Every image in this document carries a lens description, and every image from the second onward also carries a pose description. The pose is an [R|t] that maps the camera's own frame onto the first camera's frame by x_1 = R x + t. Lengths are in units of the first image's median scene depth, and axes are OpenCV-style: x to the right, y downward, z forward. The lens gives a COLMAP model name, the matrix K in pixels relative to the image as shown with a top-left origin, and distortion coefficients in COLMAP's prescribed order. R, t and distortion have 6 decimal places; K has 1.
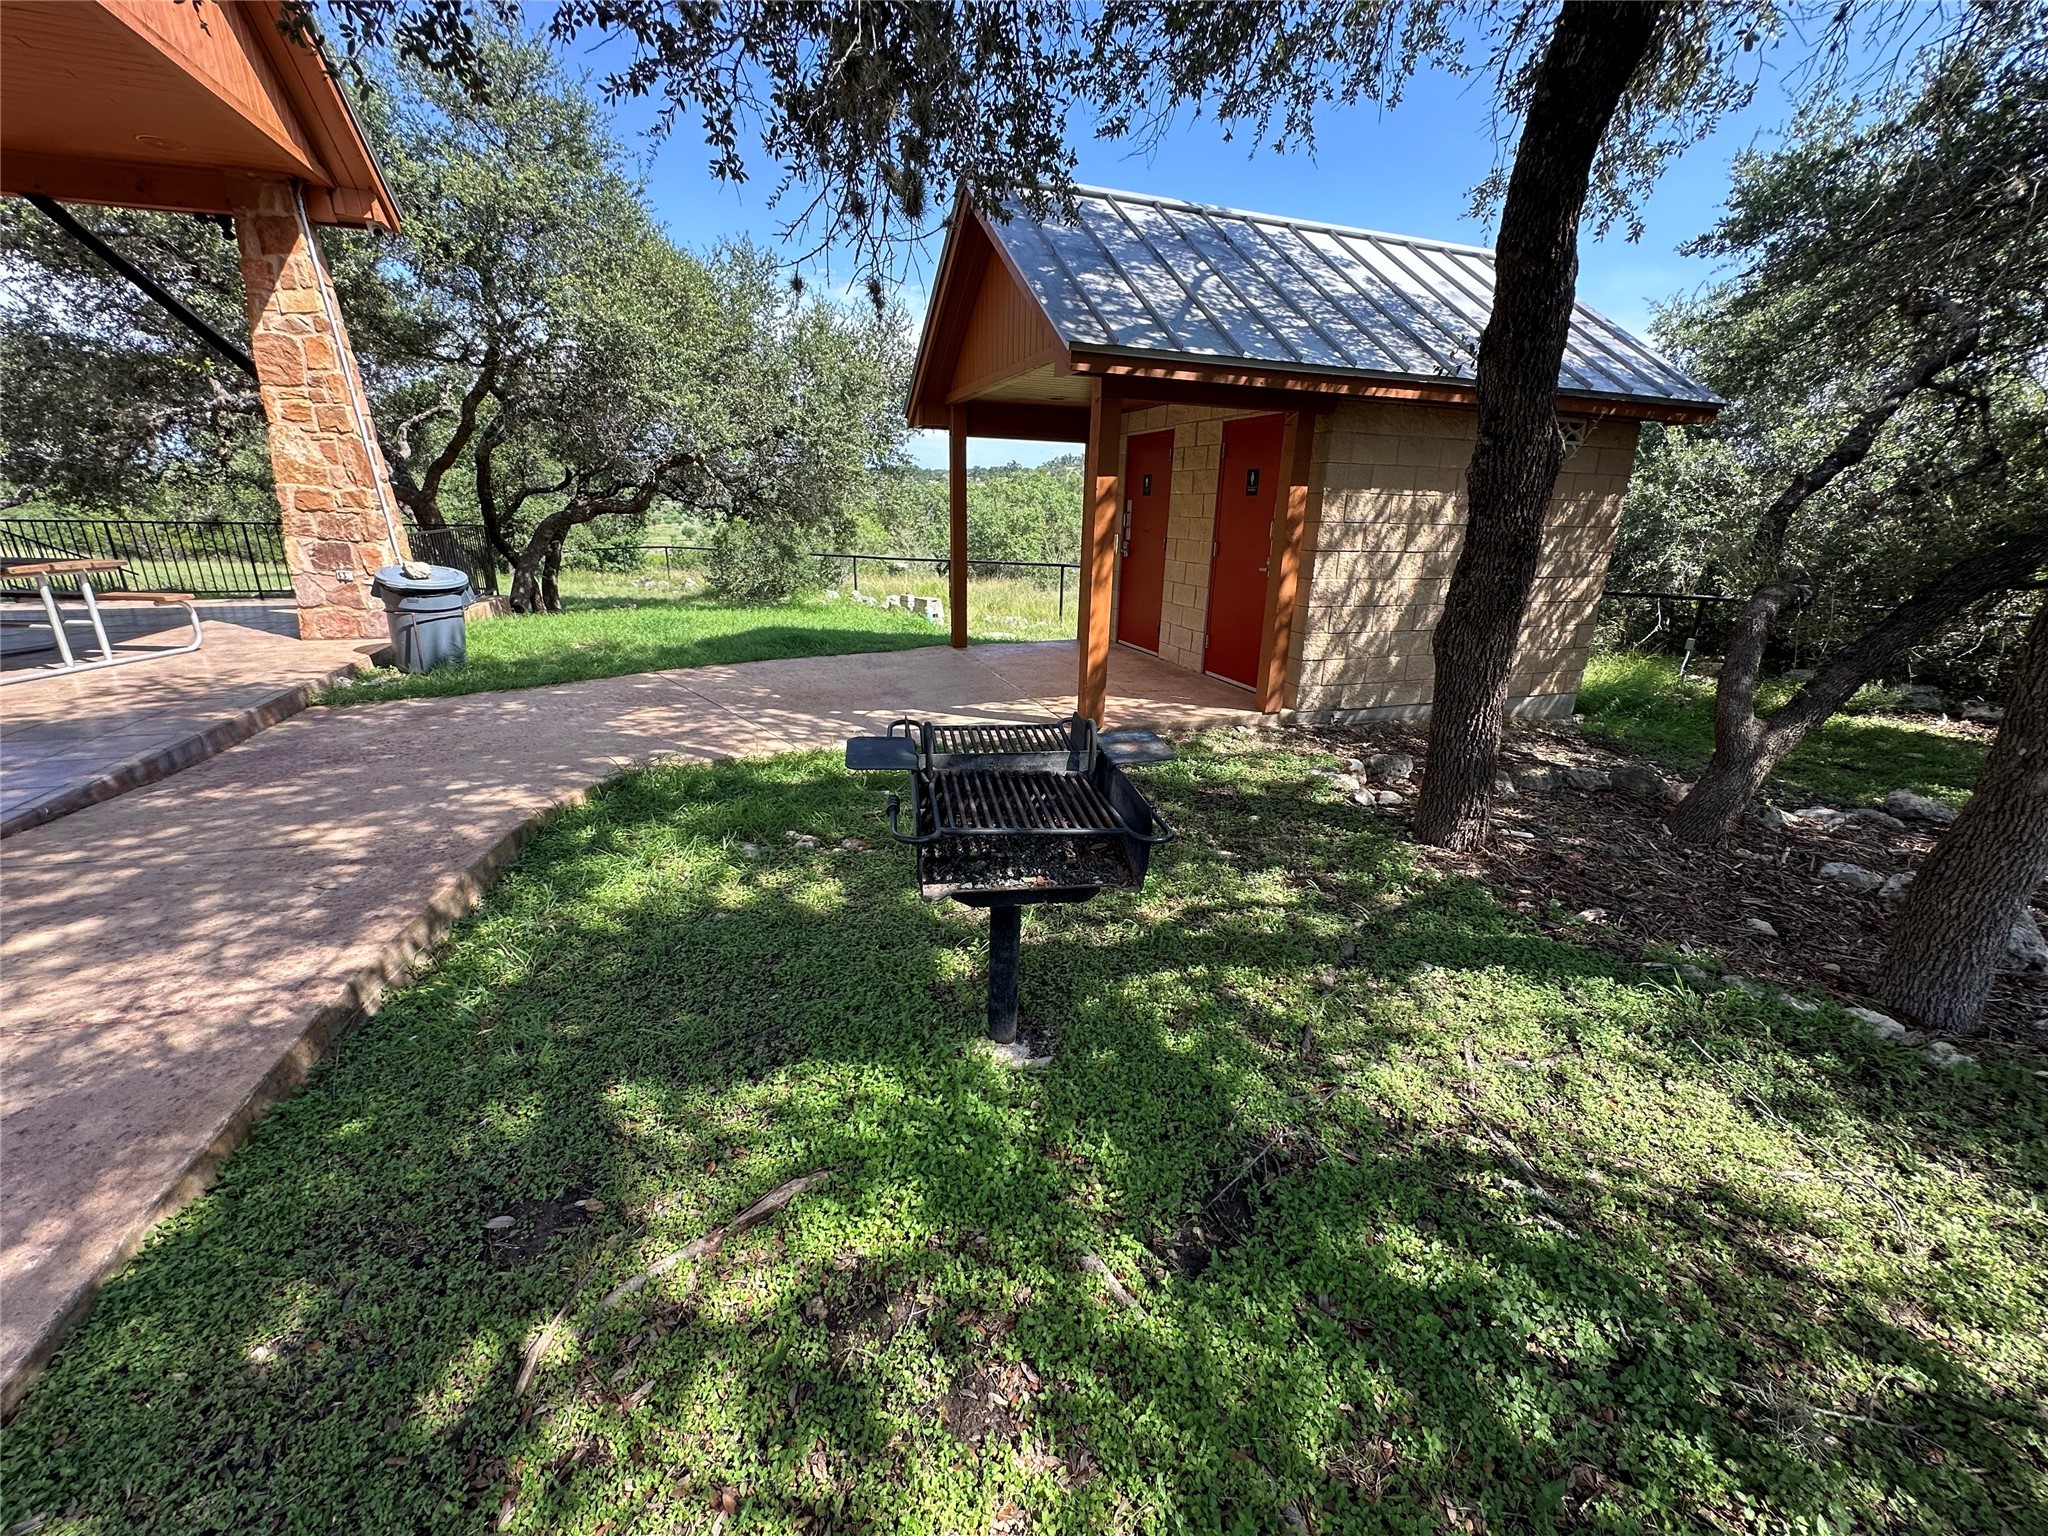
lens RADIAL K [[803.5, 0, 1024.0], [0, 803.5, 768.0], [0, 0, 1]] dist [0.001794, 0.000033]
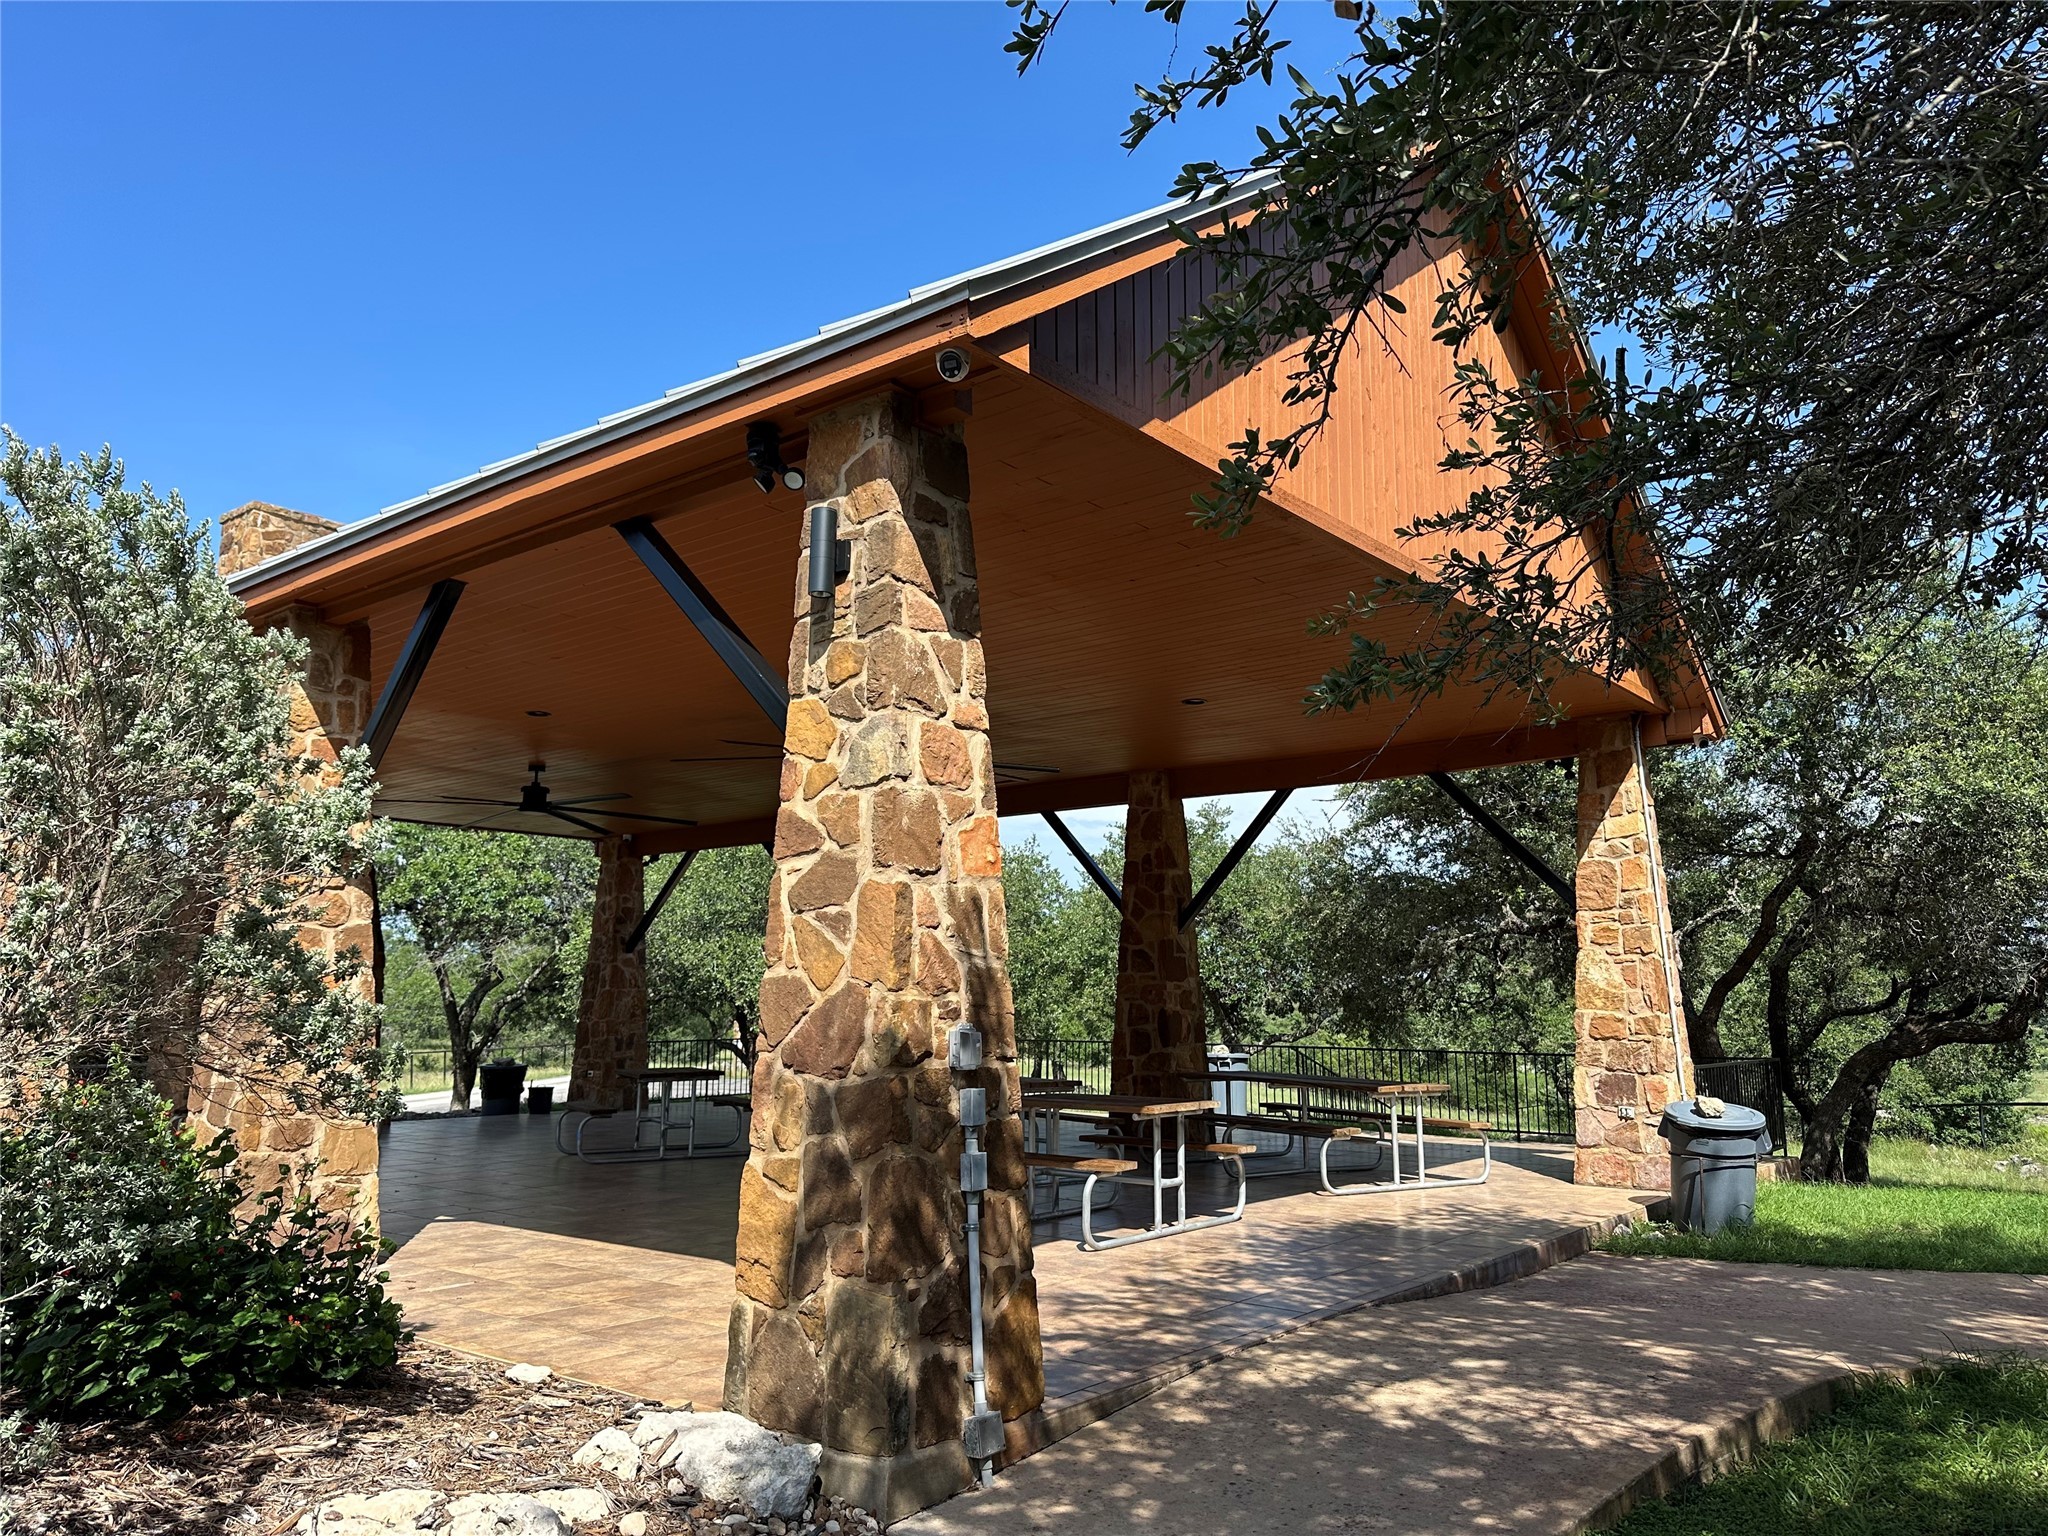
lens RADIAL K [[1422.8, 0, 1024.0], [0, 1422.8, 768.0], [0, 0, 1]] dist [-0.001240, -0.001226]
pose [[0.516404, -0.164406, -0.840415, 0.152876], [-0.260365, 0.904794, -0.336984, 0.105430], [0.815805, 0.392835, 0.424433, -0.304538]]
